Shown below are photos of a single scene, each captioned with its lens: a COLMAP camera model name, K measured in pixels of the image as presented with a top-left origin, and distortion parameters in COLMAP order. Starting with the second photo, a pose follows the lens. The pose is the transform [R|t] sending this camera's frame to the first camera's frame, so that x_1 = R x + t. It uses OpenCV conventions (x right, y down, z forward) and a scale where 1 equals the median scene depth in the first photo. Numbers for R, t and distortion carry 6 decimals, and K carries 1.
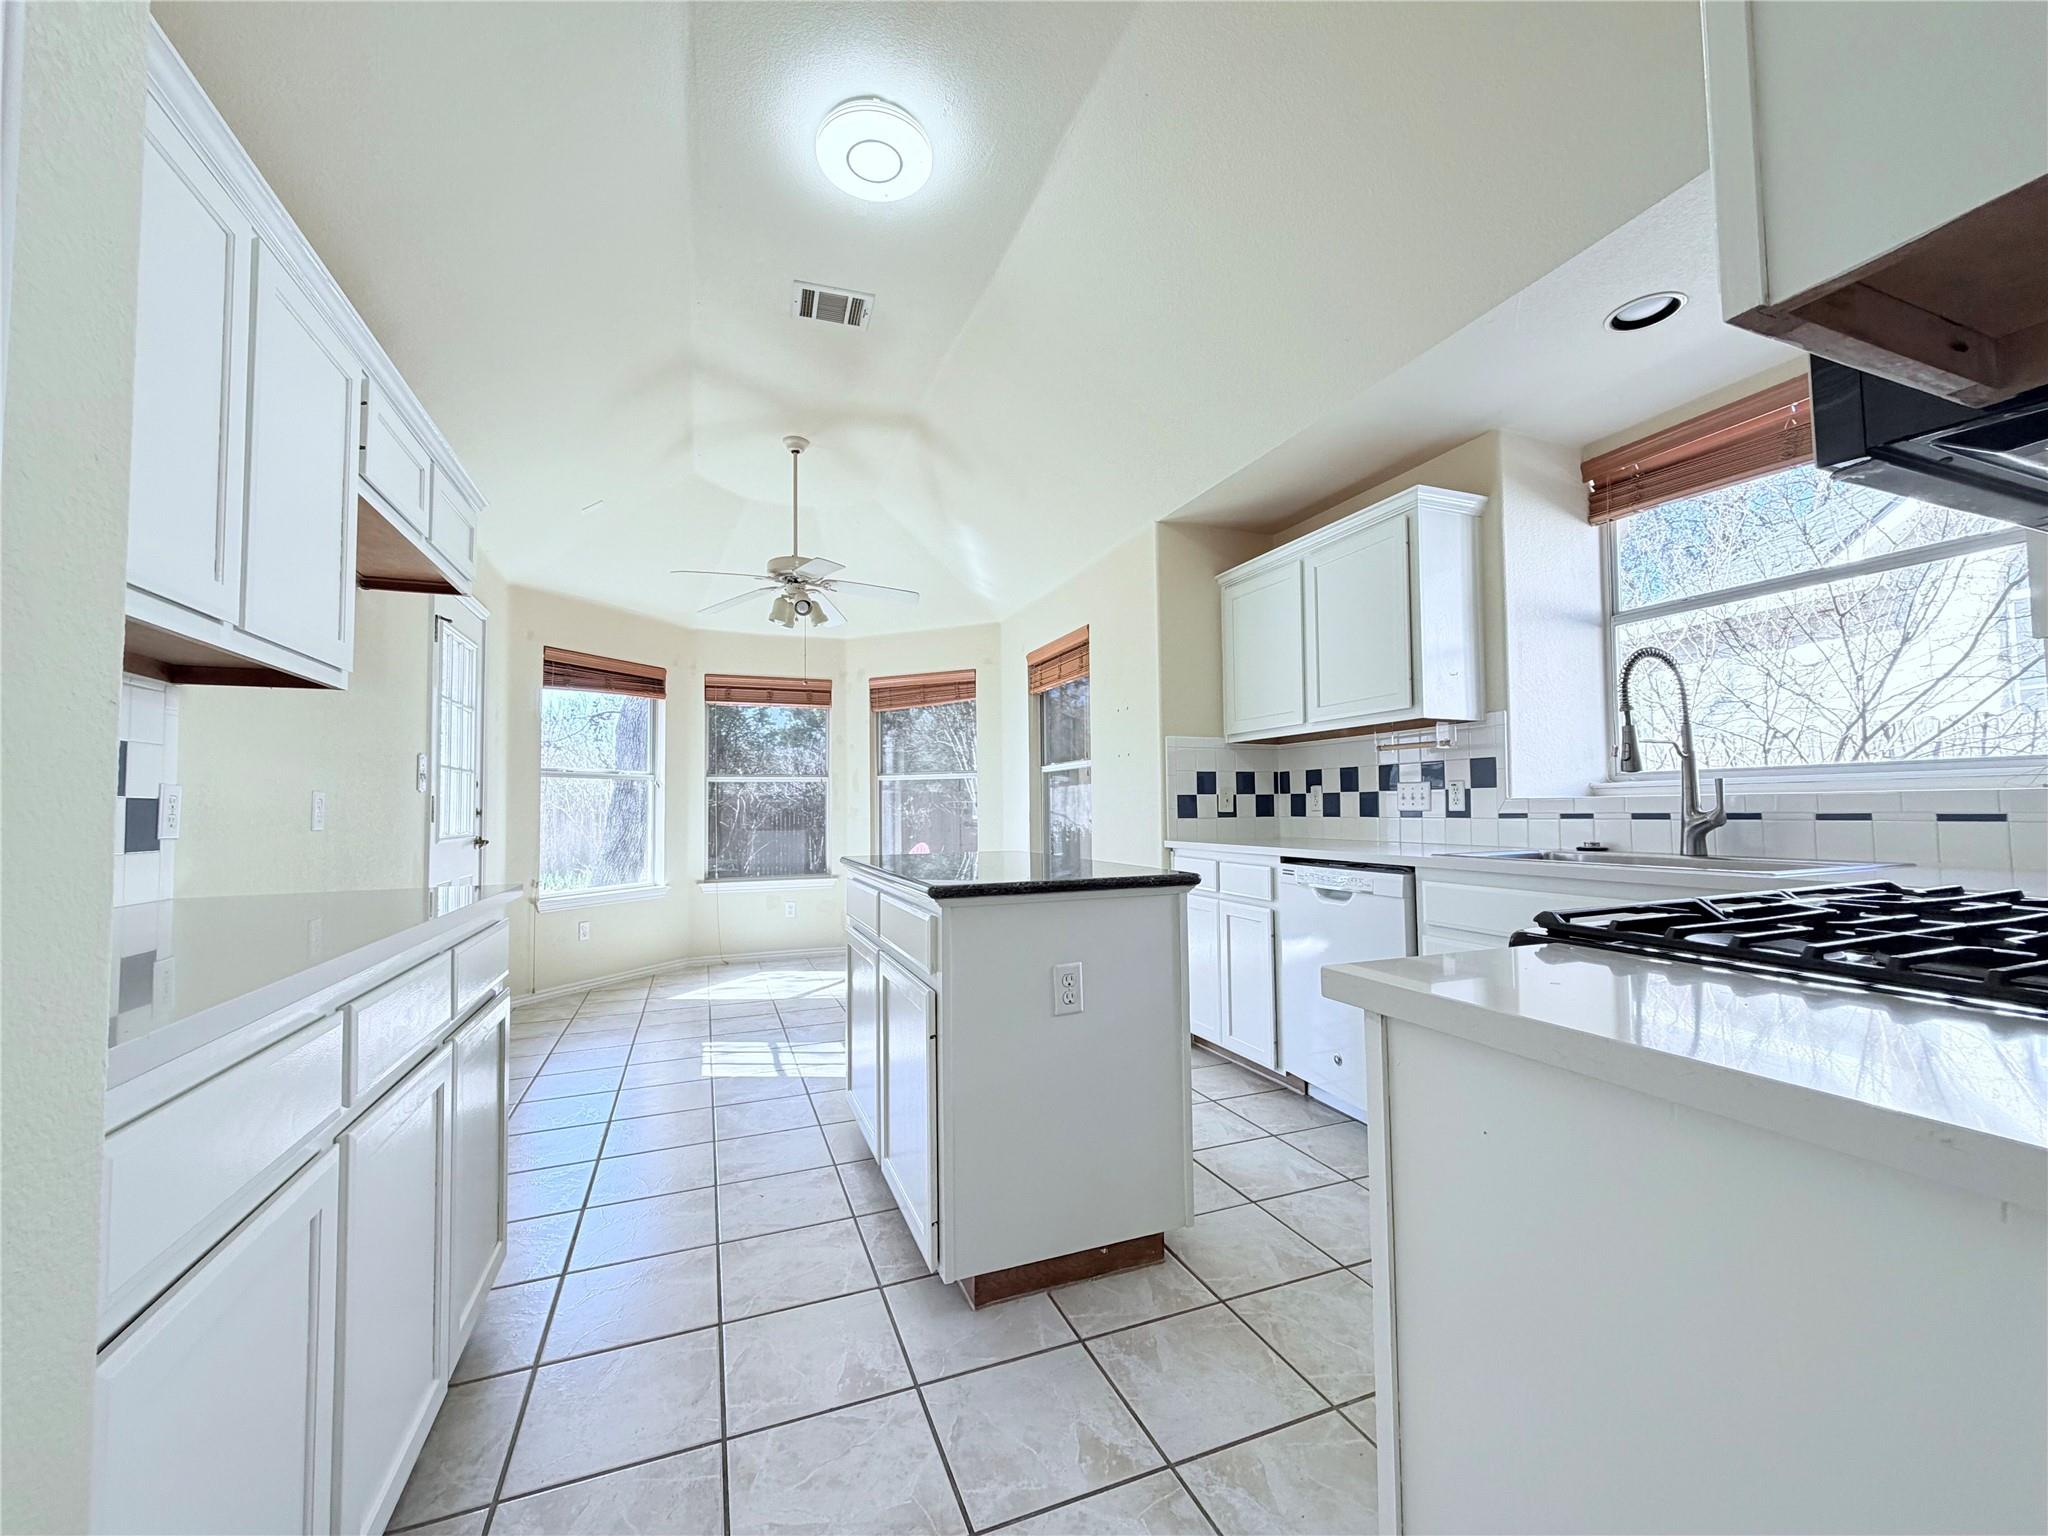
lens RADIAL K [[814.7, 0, 1023.2], [0, 814.7, 775.5], [0, 0, 1]] dist [-0.002211, -0.000104]
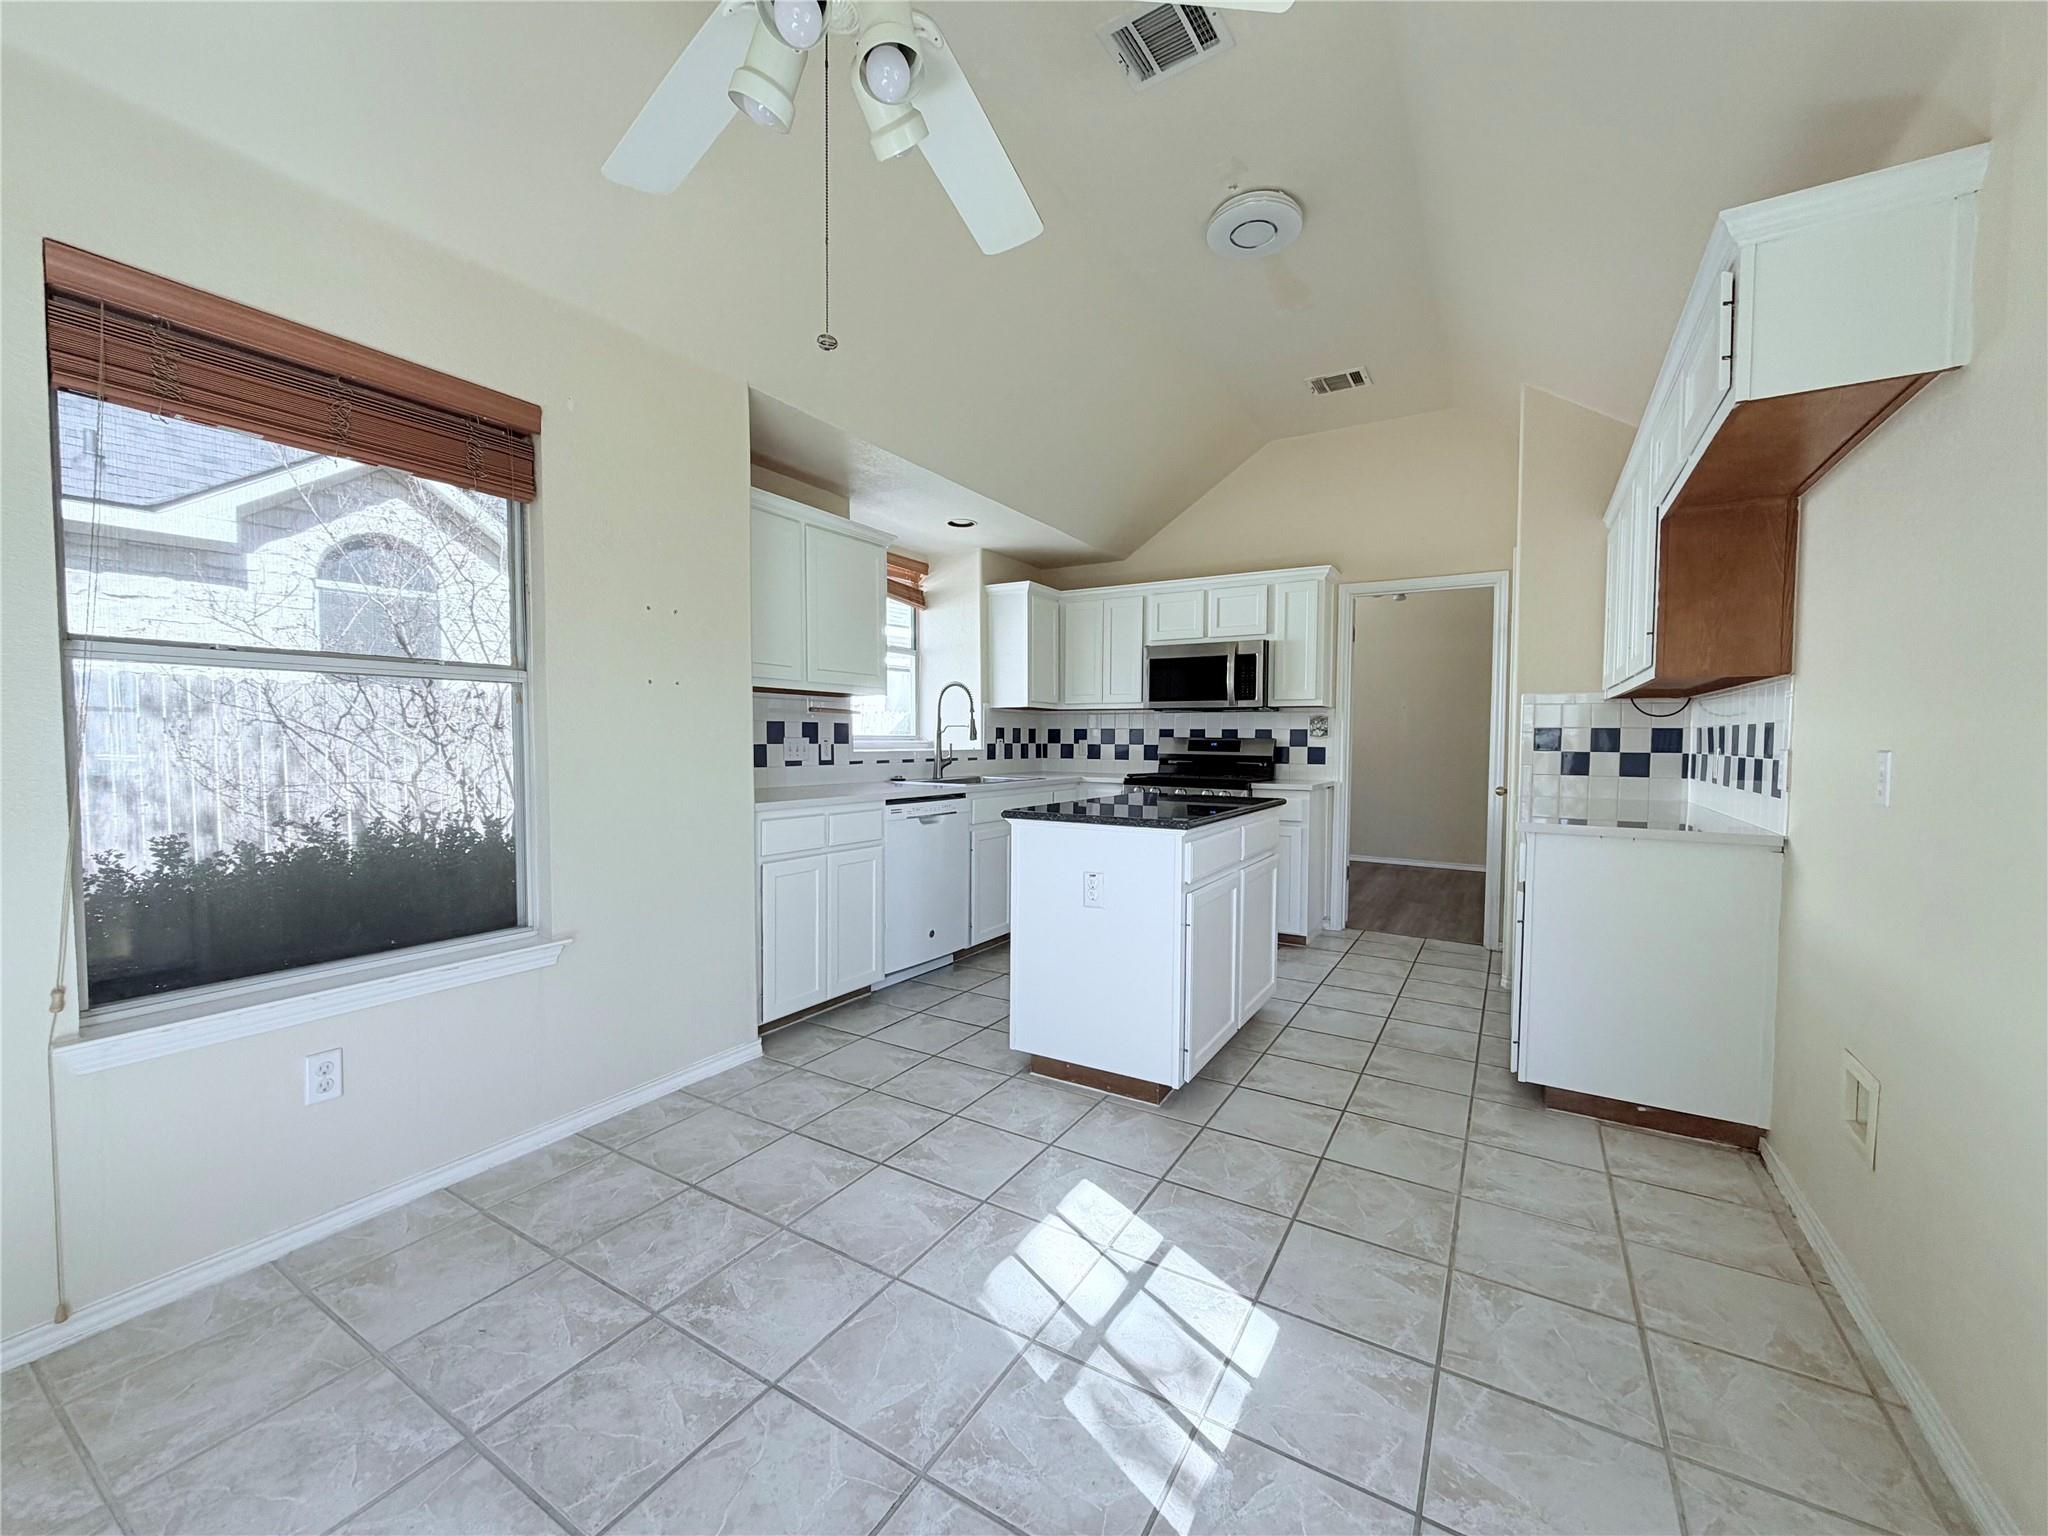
lens RADIAL K [[814.7, 0, 1019.7], [0, 814.7, 772.2], [0, 0, 1]] dist [-0.002211, -0.000104]
pose [[-0.606250, -0.025224, 0.794874, -0.615889], [-0.033900, 0.999408, 0.005859, 0.036578], [-0.794551, -0.023394, -0.606746, 1.281910]]
